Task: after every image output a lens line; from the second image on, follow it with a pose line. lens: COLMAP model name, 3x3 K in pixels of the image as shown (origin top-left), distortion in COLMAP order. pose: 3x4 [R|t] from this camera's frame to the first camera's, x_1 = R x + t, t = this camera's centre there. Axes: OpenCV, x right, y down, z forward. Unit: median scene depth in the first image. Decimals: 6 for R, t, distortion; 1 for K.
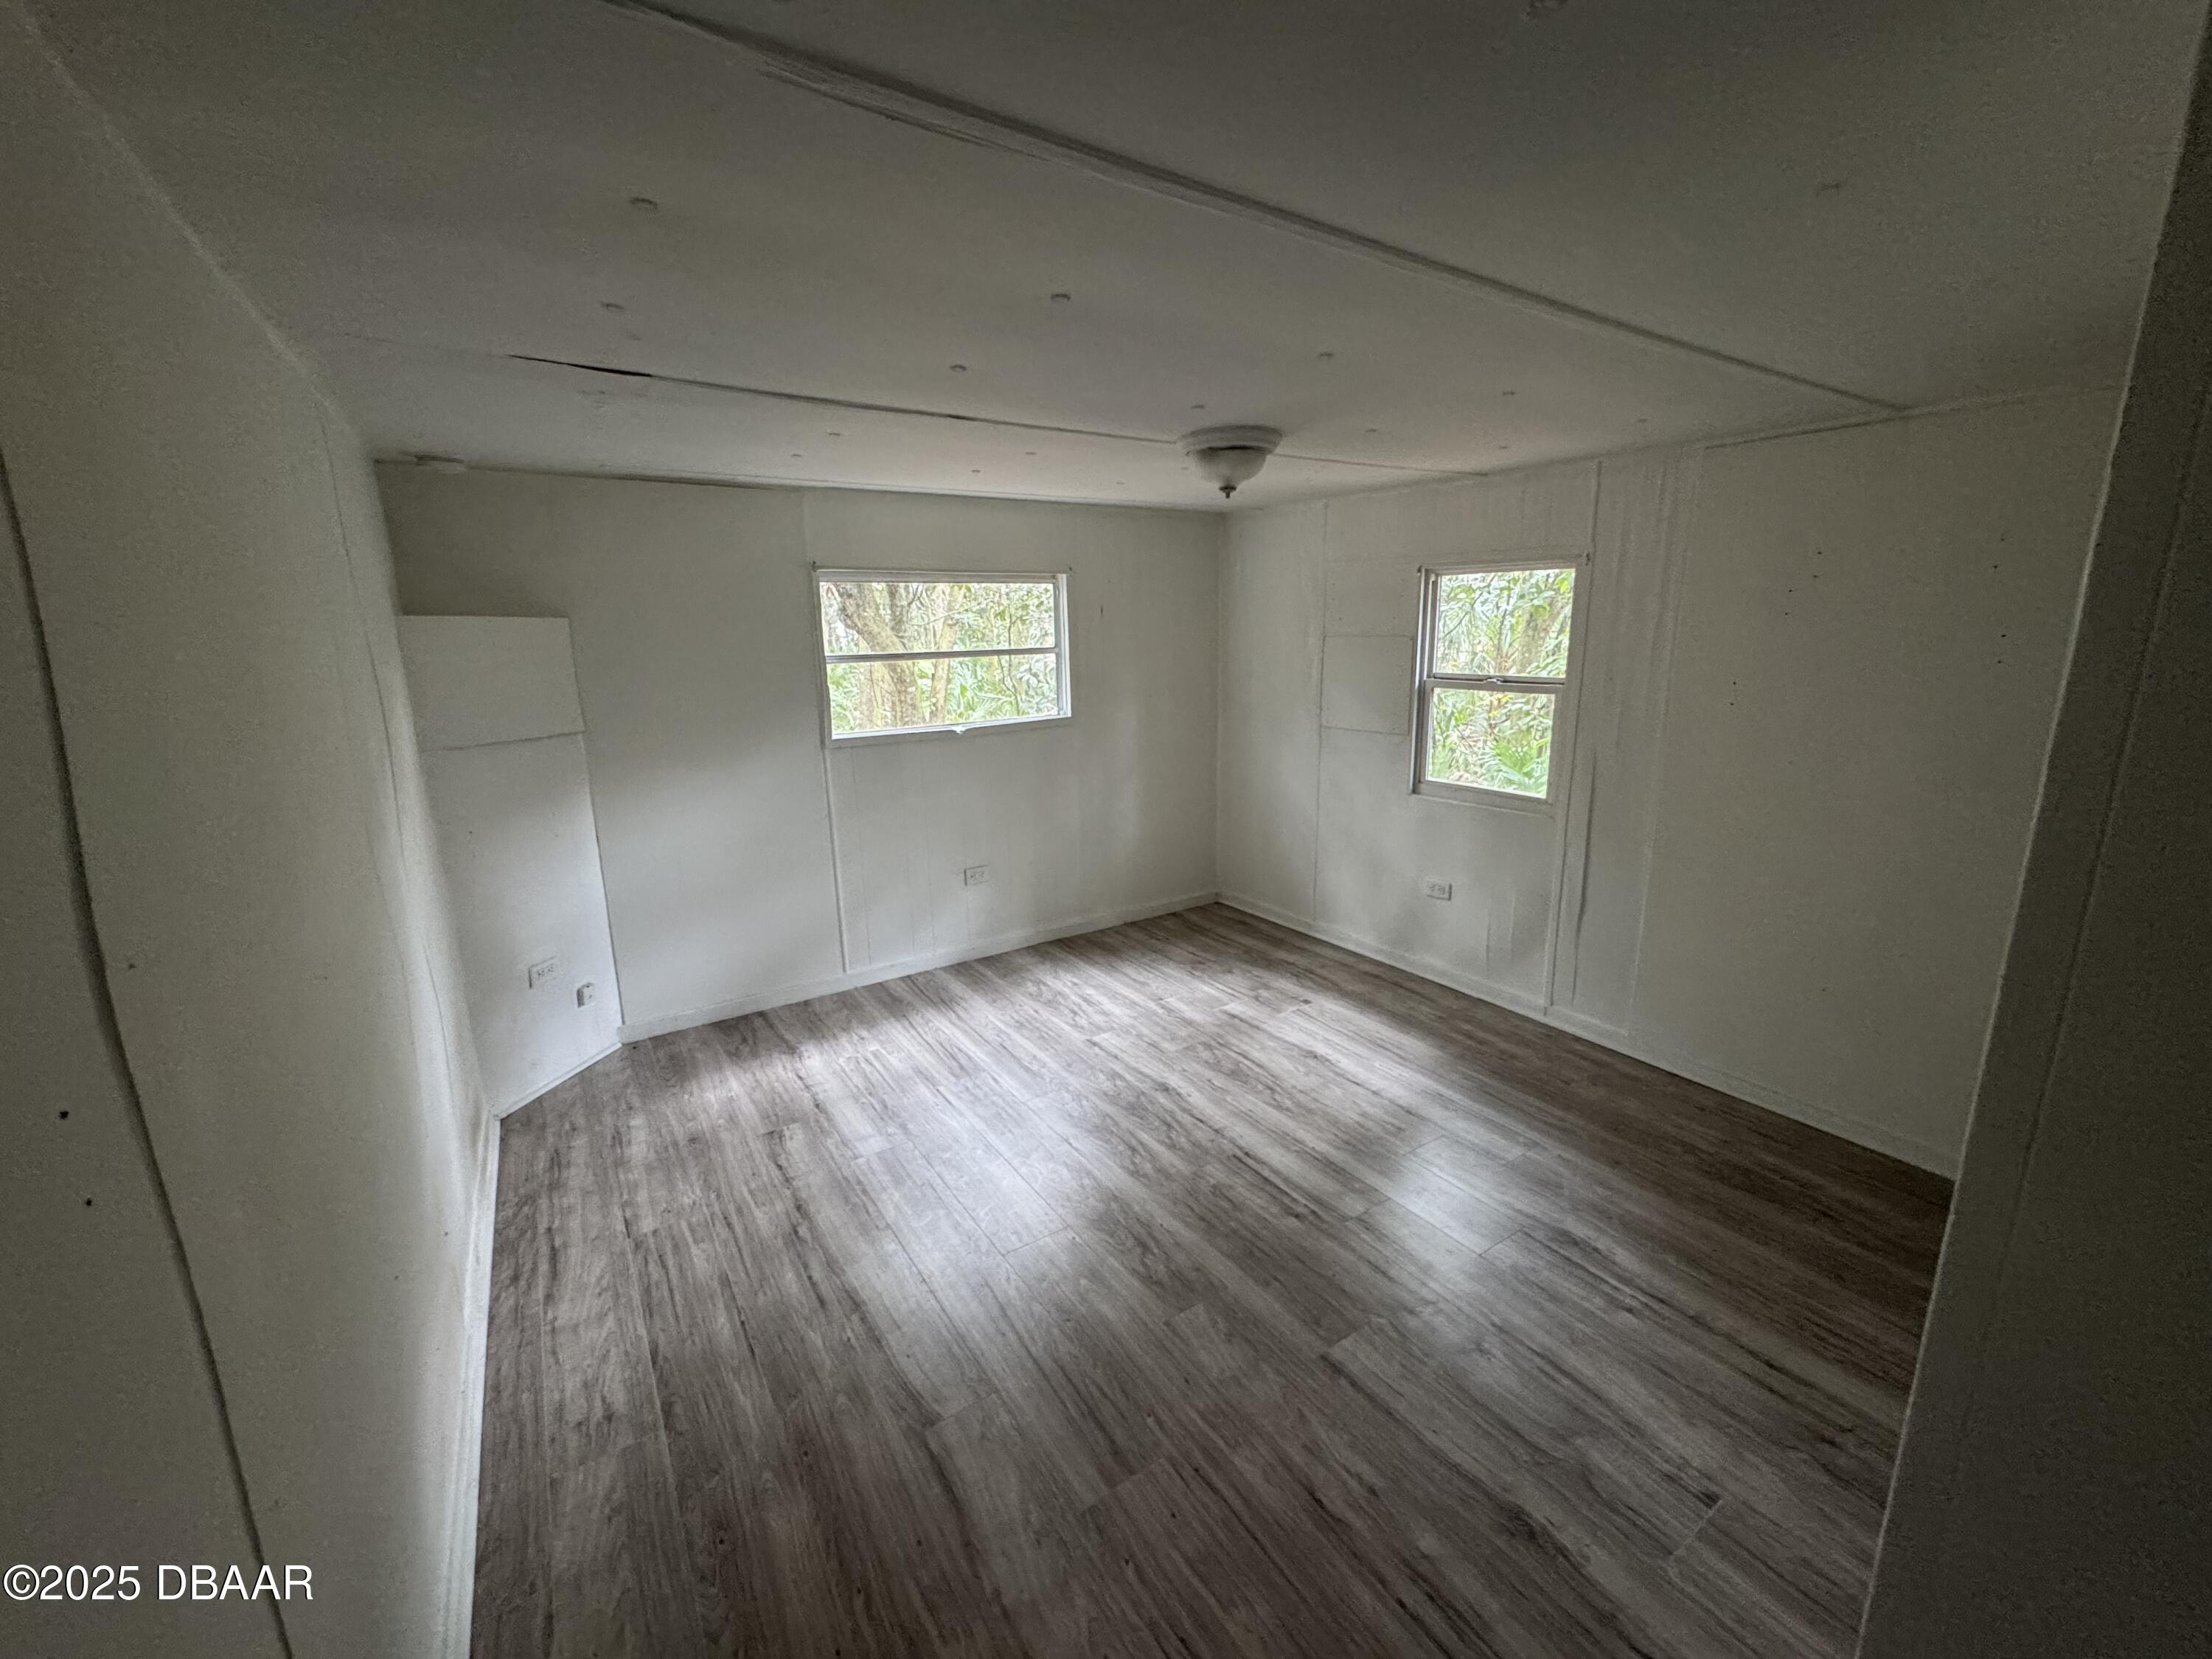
lens RADIAL K [[882.1, 0, 1102.4], [0, 882.1, 822.3], [0, 0, 1]] dist [-0.003755, 0.001859]
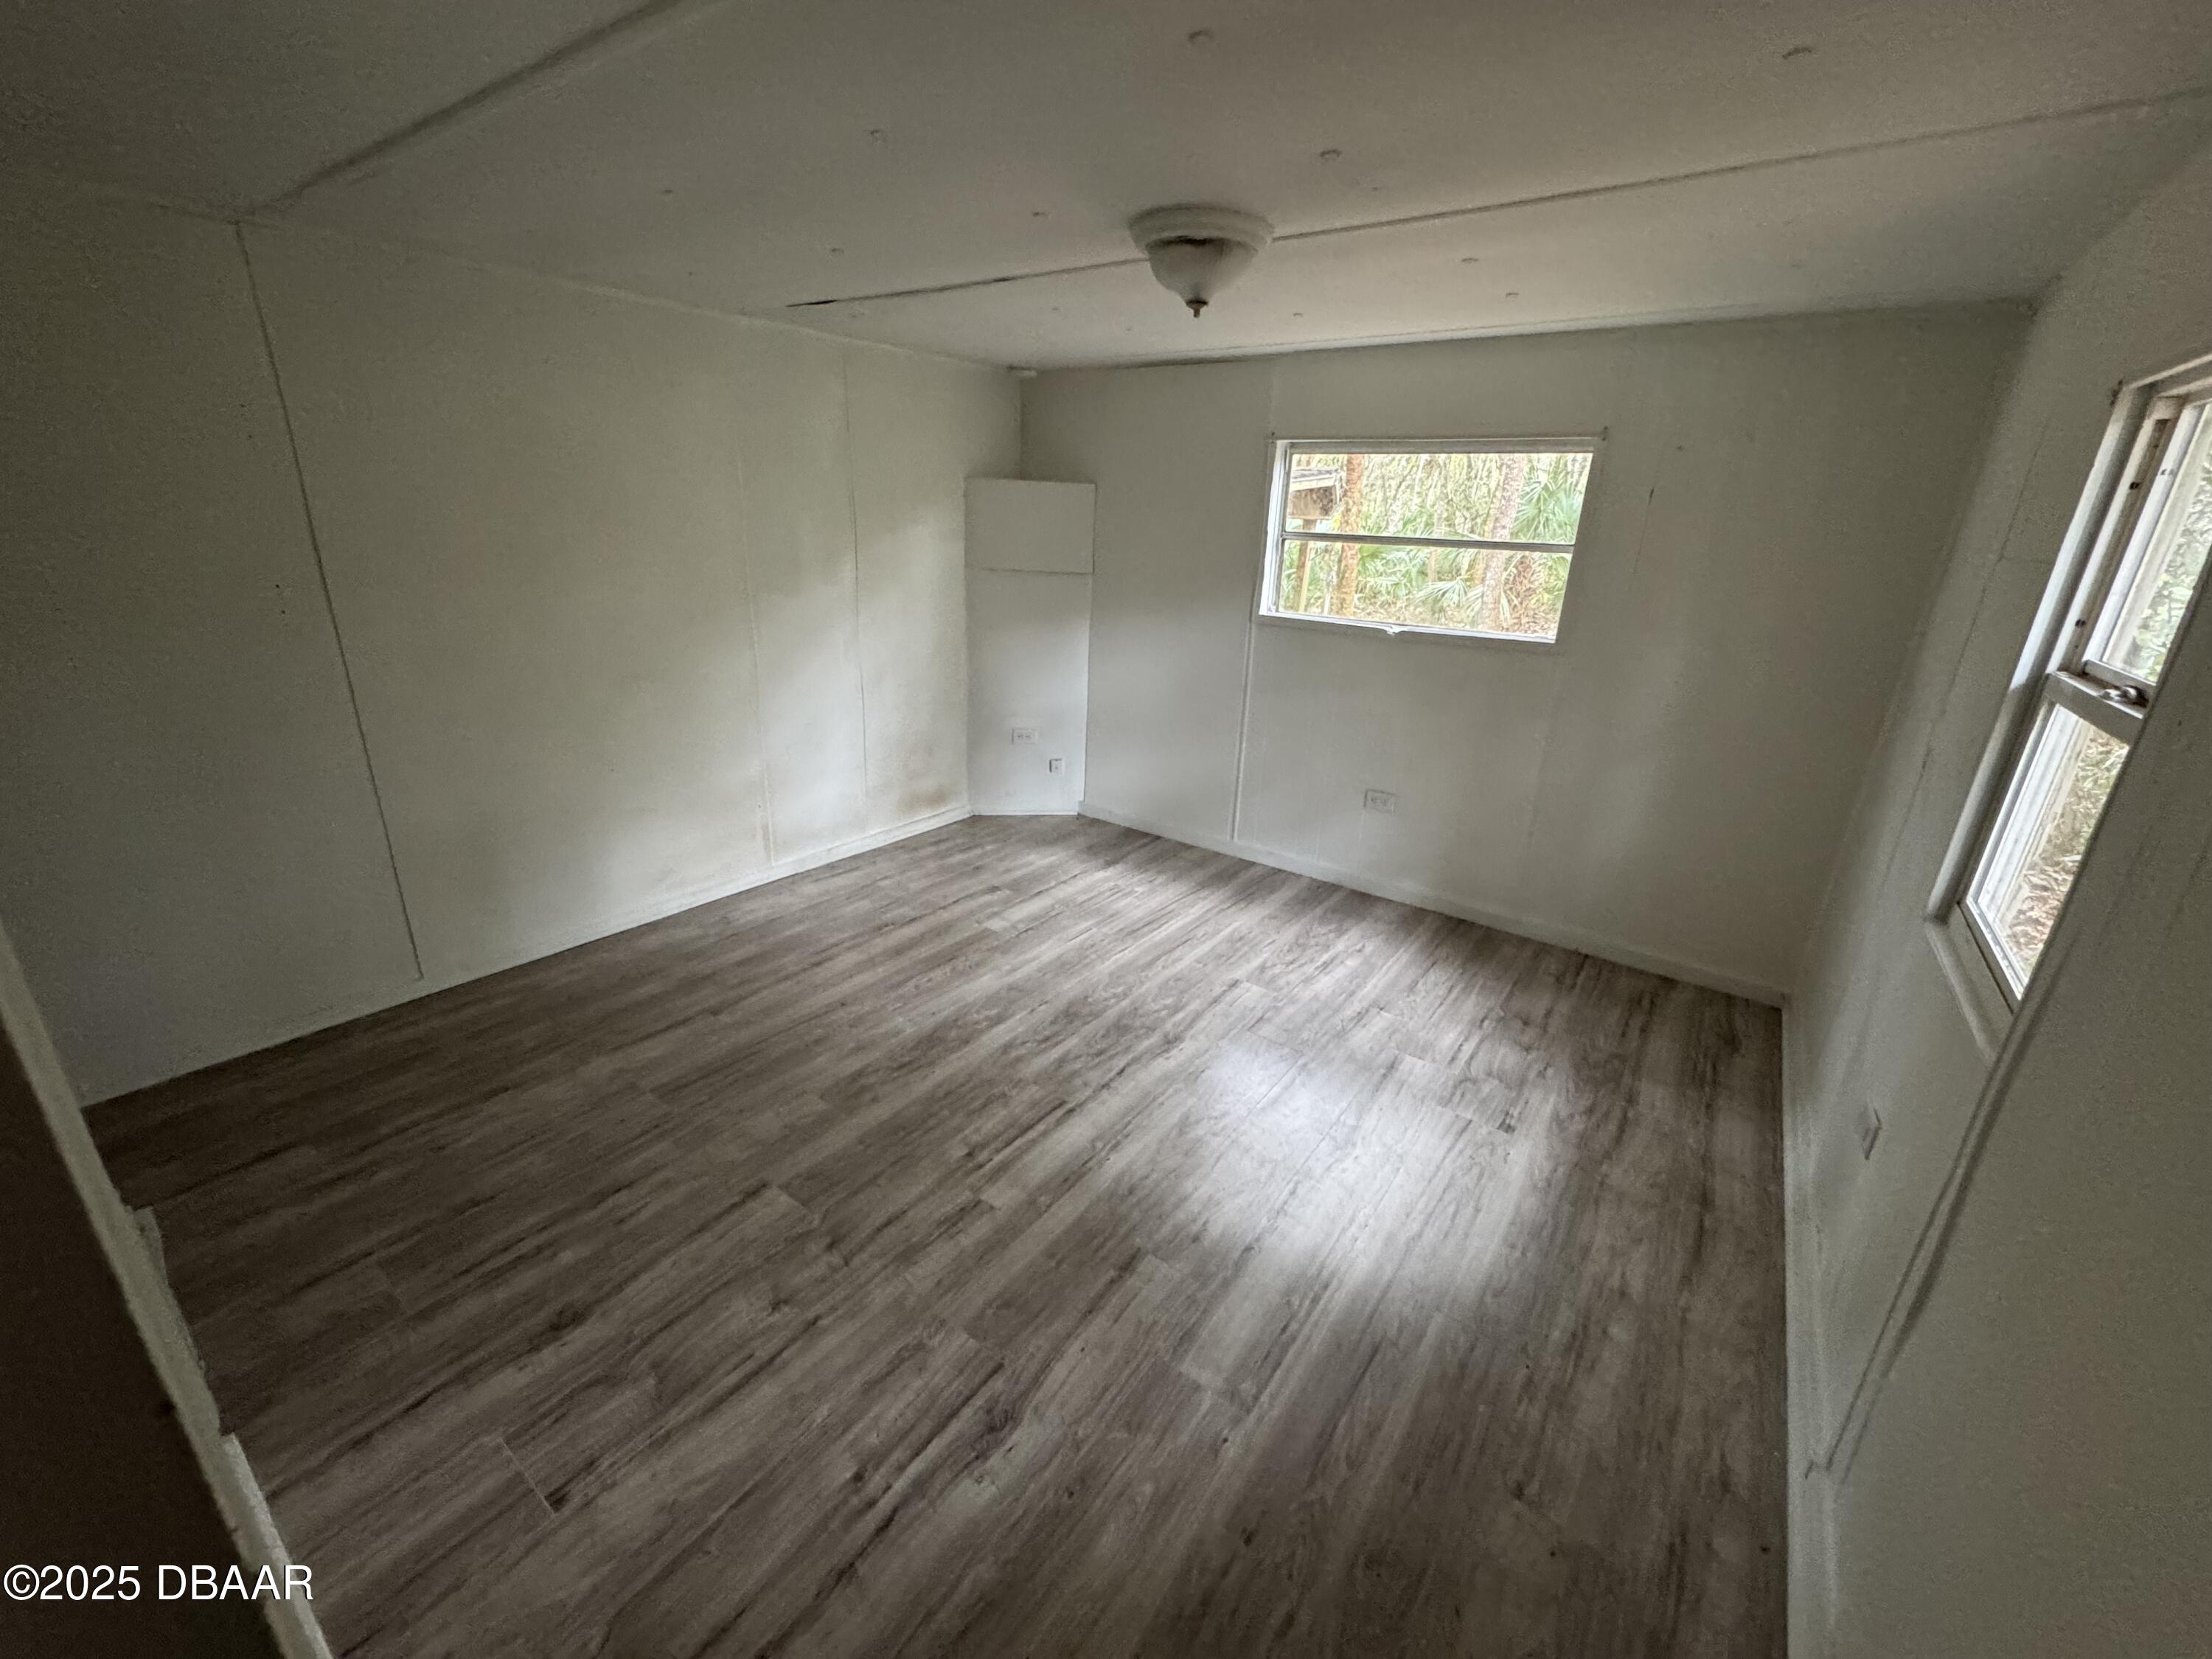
lens RADIAL K [[882.1, 0, 1105.8], [0, 882.1, 823.1], [0, 0, 1]] dist [-0.003755, 0.001859]
pose [[0.353080, 0.344145, -0.869999, 0.640346], [-0.246878, 0.931204, 0.268163, -0.105573], [0.902433, 0.120101, 0.413751, 0.474537]]
